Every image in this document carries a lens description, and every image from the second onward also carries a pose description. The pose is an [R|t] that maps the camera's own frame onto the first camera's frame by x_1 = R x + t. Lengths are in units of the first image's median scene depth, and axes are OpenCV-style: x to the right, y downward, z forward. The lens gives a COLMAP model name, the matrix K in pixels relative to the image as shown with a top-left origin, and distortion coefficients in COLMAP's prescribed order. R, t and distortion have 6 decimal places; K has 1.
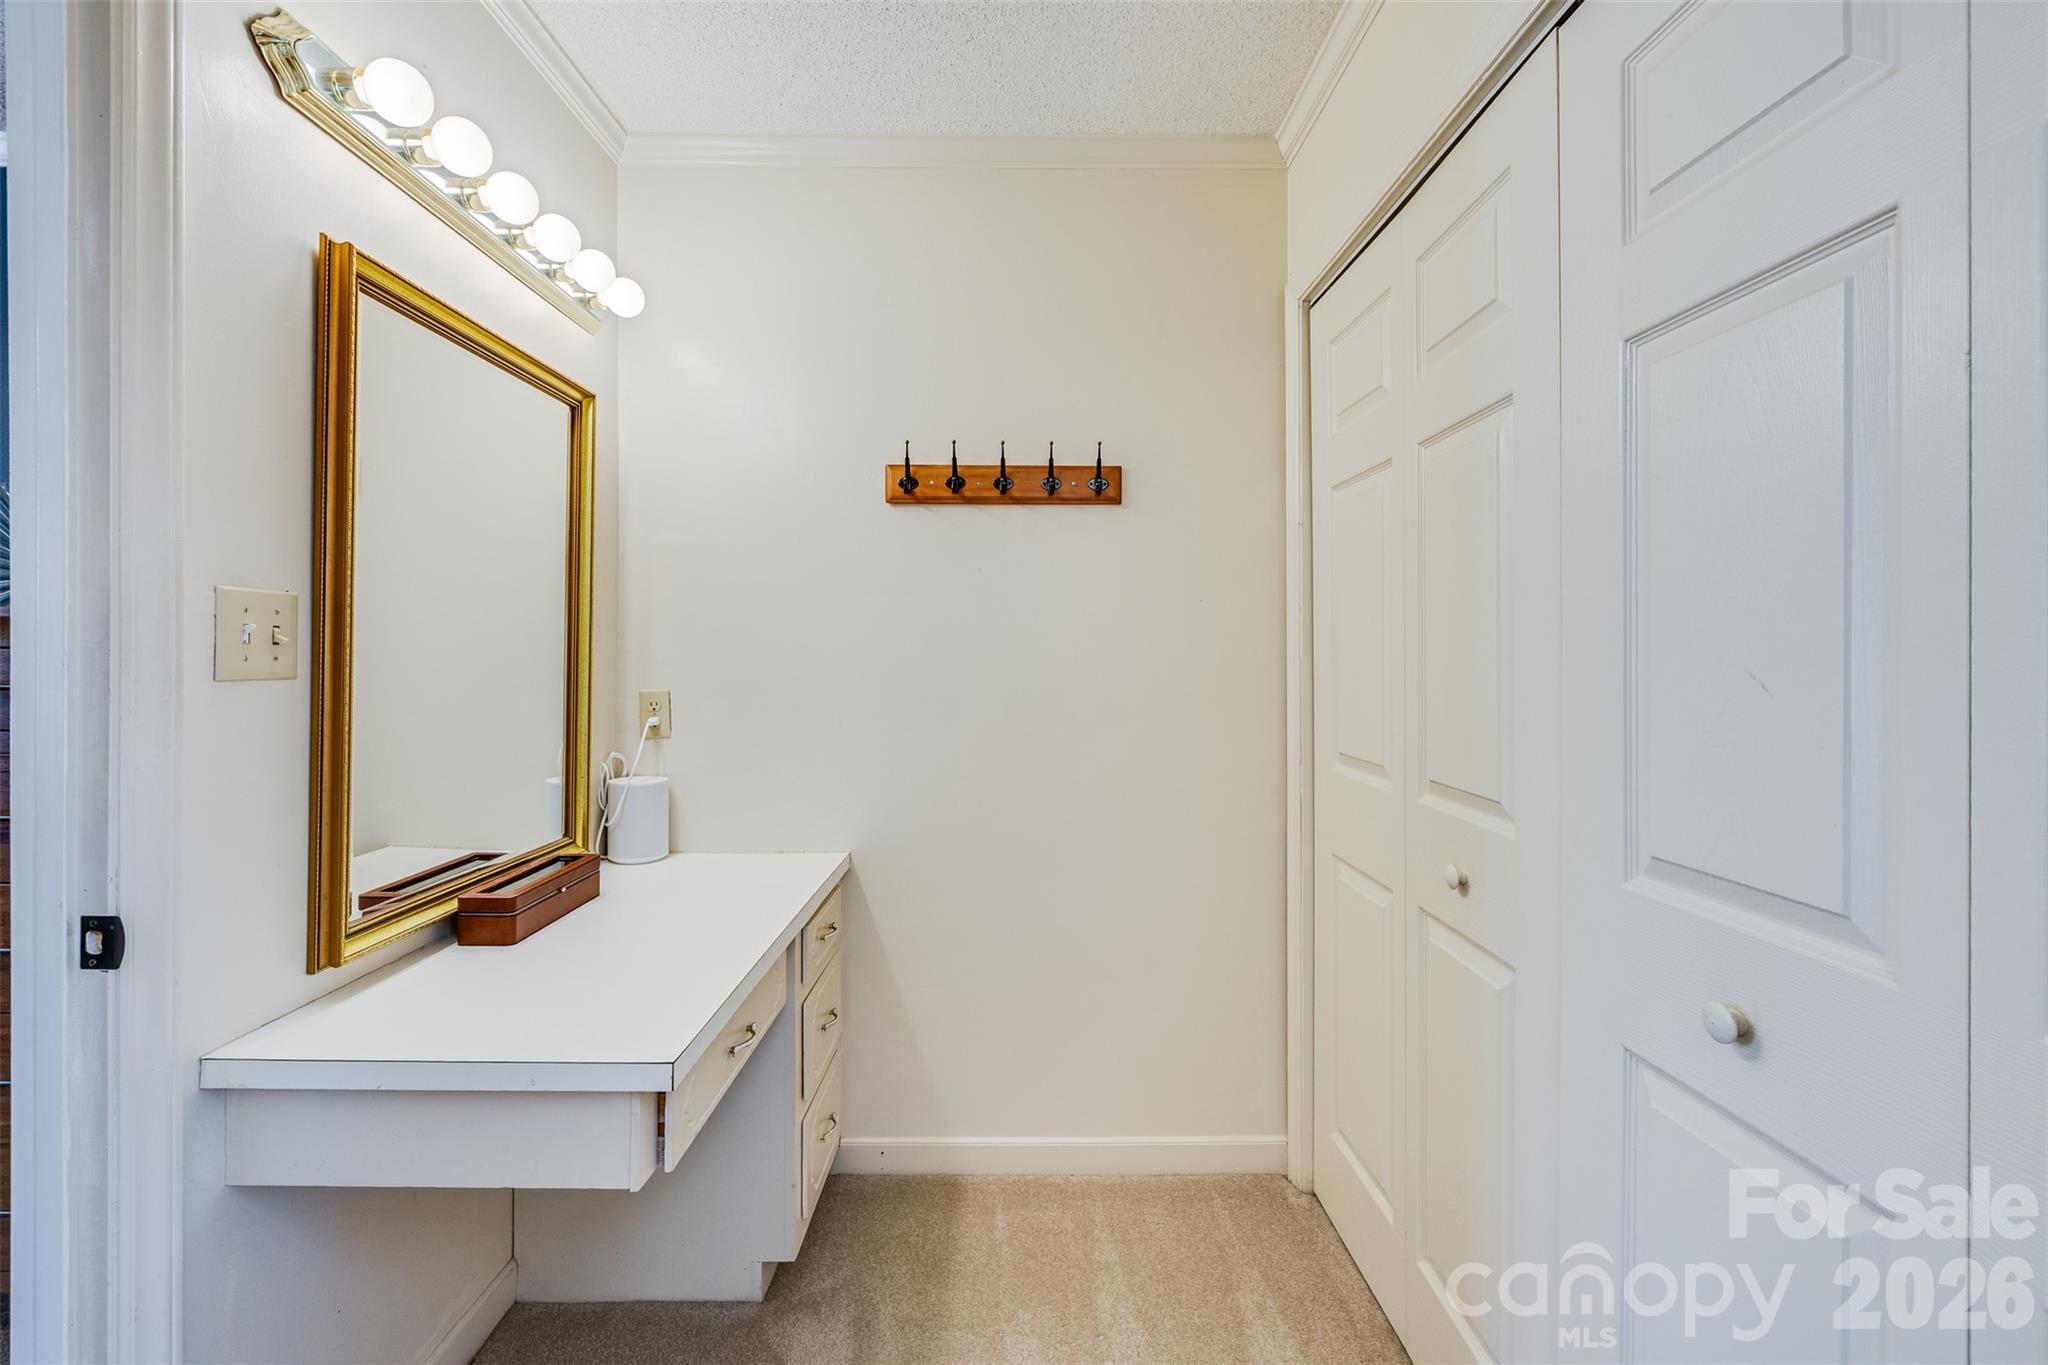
lens RADIAL K [[876.8, 0, 1030.7], [0, 876.8, 664.8], [0, 0, 1]] dist [0.003320, 0.000136]
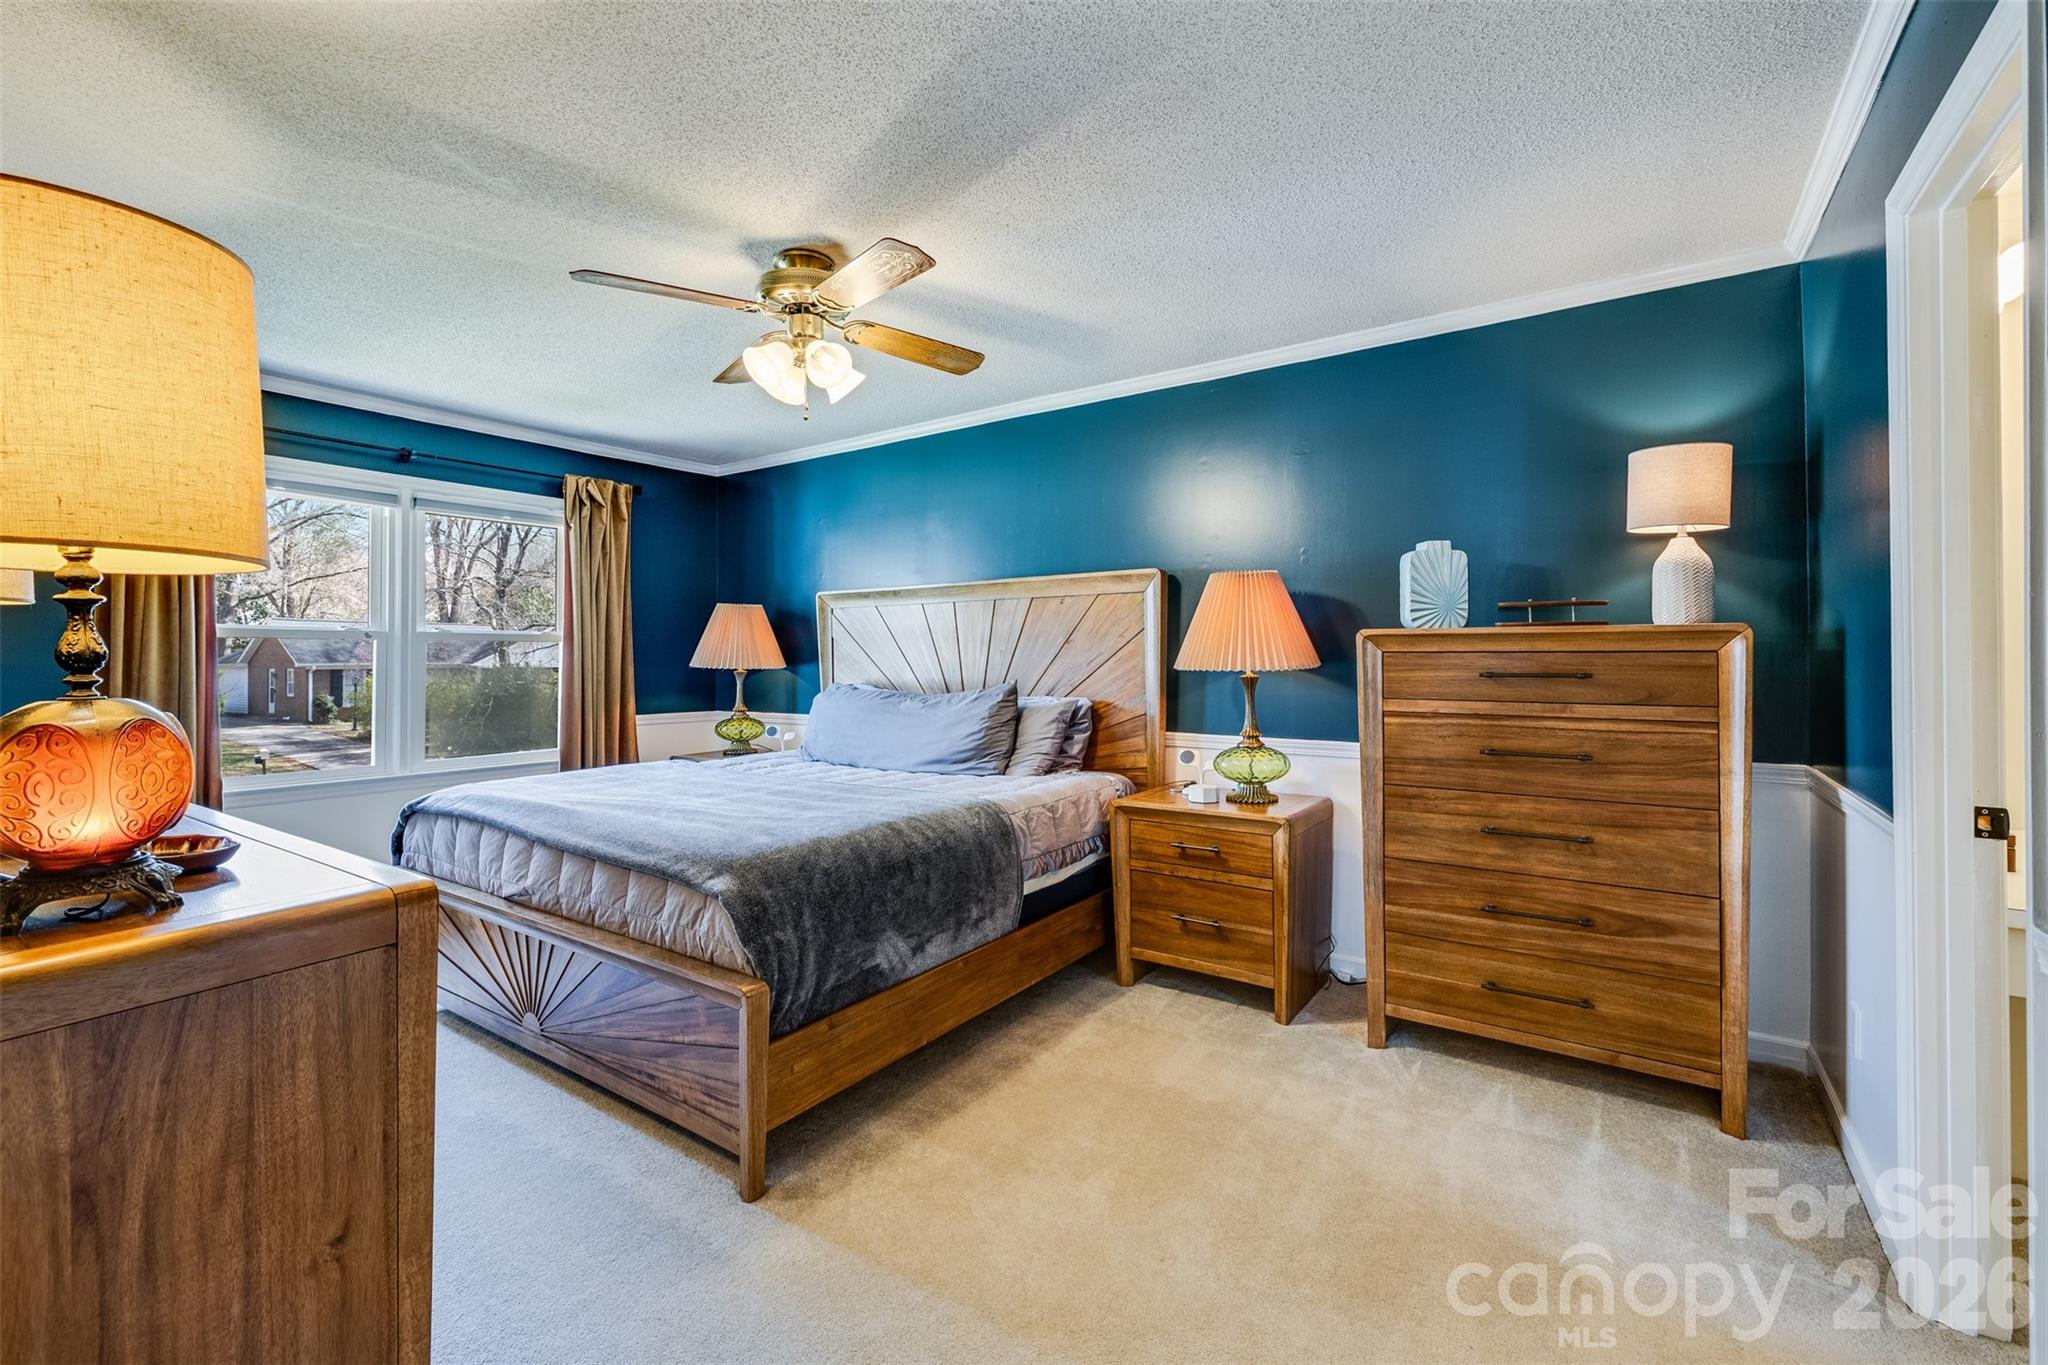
lens RADIAL K [[876.8, 0, 1025.3], [0, 876.8, 671.4], [0, 0, 1]] dist [0.003320, 0.000136]
pose [[0.822411, 0.002135, -0.568889, -0.884022], [-0.002508, 0.999997, 0.000127, 0.017121], [0.568888, 0.001322, 0.822414, -0.776694]]
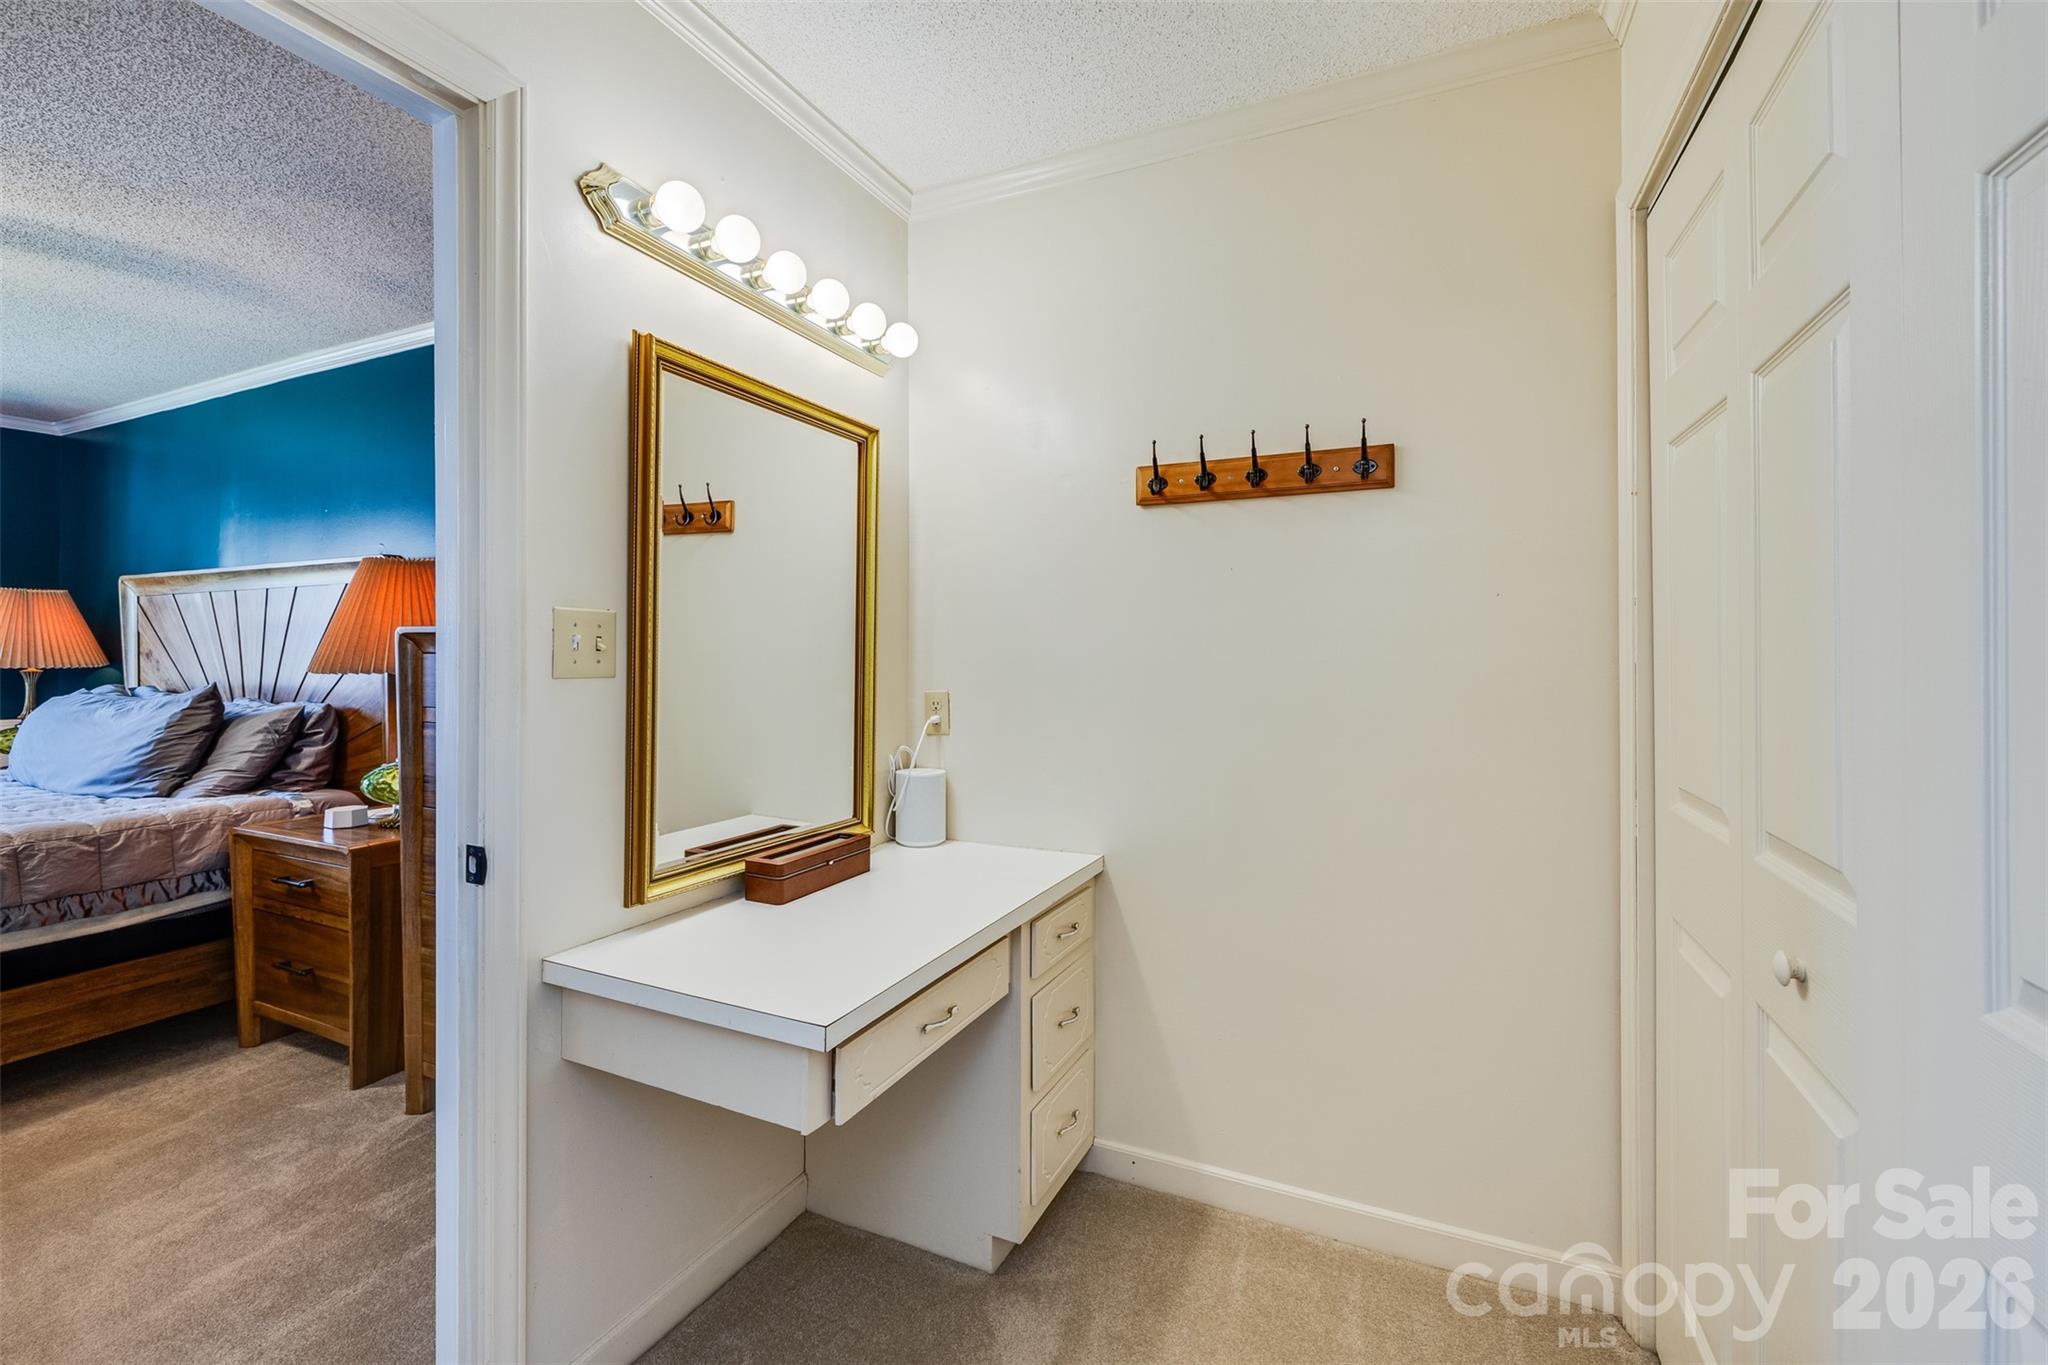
lens RADIAL K [[876.8, 0, 1023.8], [0, 876.8, 666.2], [0, 0, 1]] dist [0.003320, 0.000136]
pose [[0.902996, 0.003866, -0.429631, 0.177961], [-0.005319, 0.999983, -0.002181, -0.000688], [0.429616, 0.004254, 0.903002, 0.063495]]
